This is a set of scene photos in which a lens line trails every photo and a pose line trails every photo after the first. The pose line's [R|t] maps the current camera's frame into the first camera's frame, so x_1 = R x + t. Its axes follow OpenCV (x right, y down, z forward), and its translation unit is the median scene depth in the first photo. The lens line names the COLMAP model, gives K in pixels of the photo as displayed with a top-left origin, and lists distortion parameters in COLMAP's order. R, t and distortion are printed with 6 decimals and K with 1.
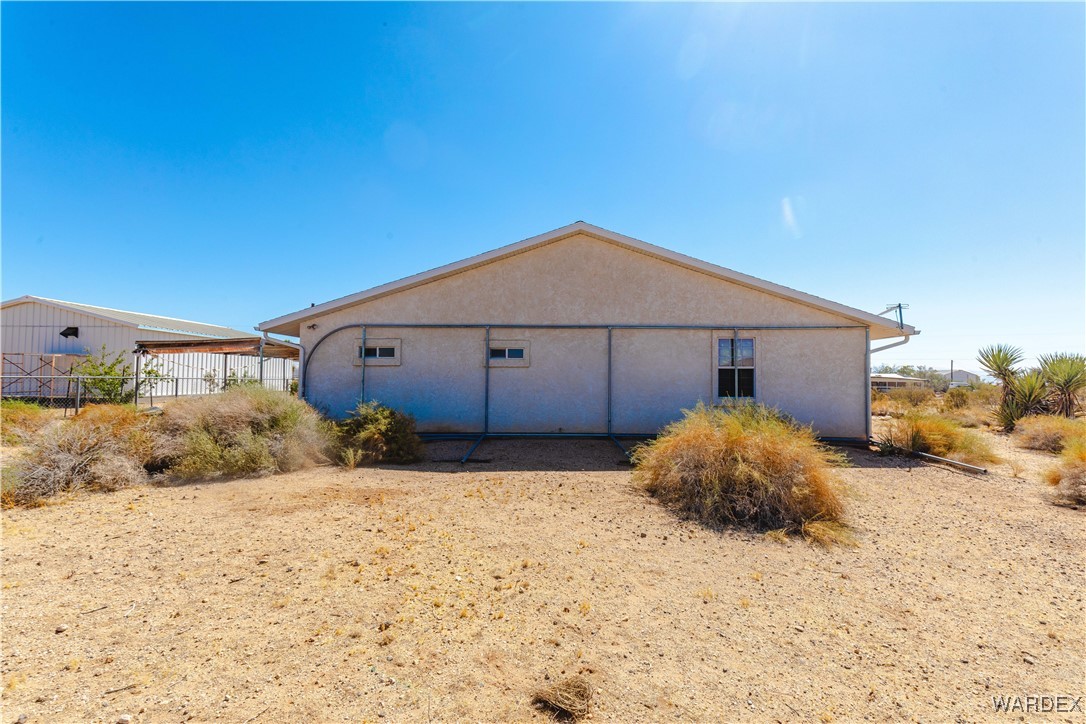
lens RADIAL K [[471.1, 0, 546.5], [0, 471.1, 359.5], [0, 0, 1]] dist [0.085823, -0.048410]
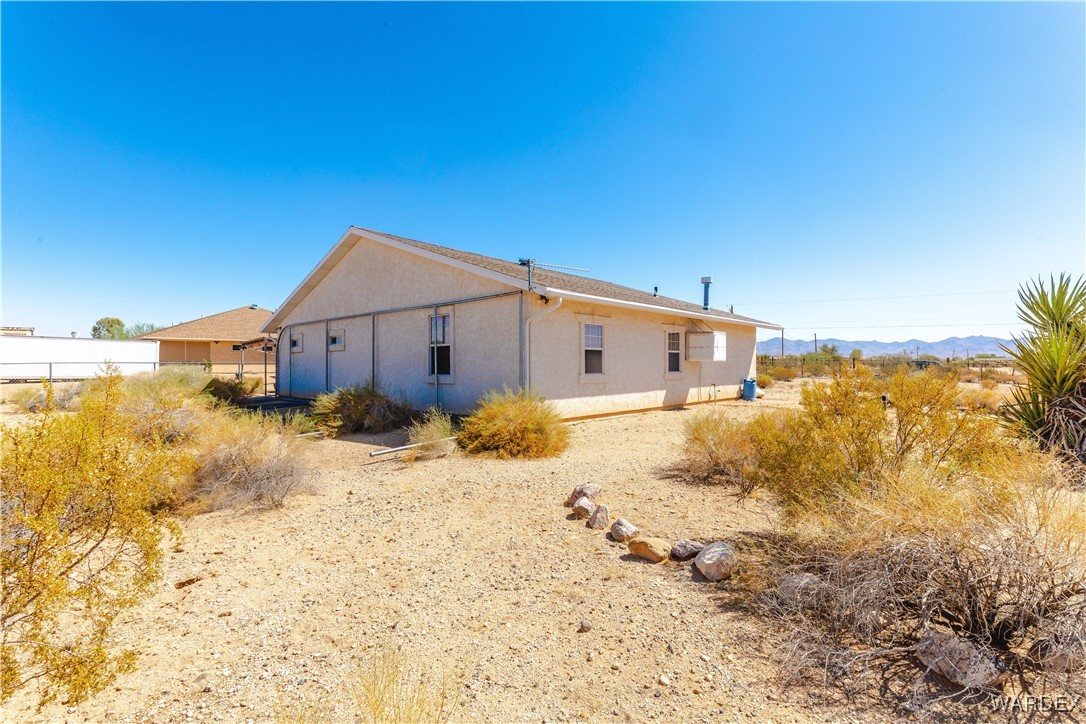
lens RADIAL K [[476.1, 0, 543.0], [0, 476.1, 362.0], [0, 0, 1]] dist [0.085540, -0.048392]
pose [[0.730983, -0.010693, -0.682312, 1.228047], [0.015789, 0.999875, 0.001246, 0.054155], [0.682213, -0.011684, 0.731060, 0.416304]]
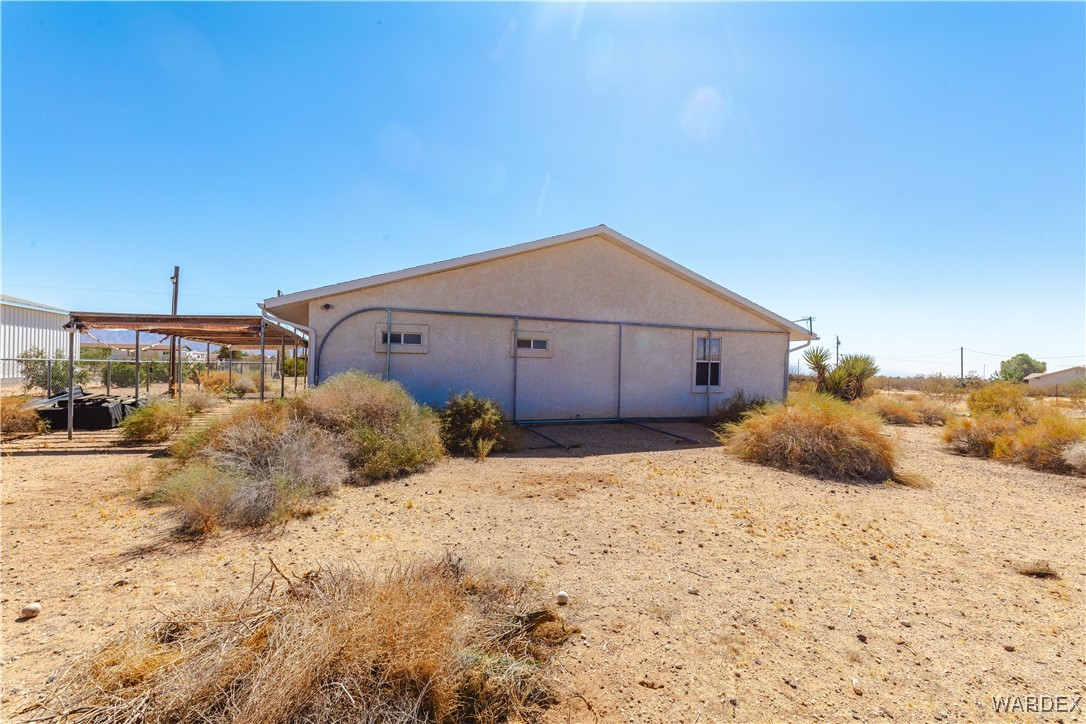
lens RADIAL K [[476.1, 0, 543.0], [0, 476.1, 362.0], [0, 0, 1]] dist [0.085540, -0.048392]
pose [[0.923289, 0.016862, 0.383736, -0.466144], [-0.030537, 0.999096, 0.029572, -0.005436], [-0.382891, -0.039021, 0.922969, 0.022644]]
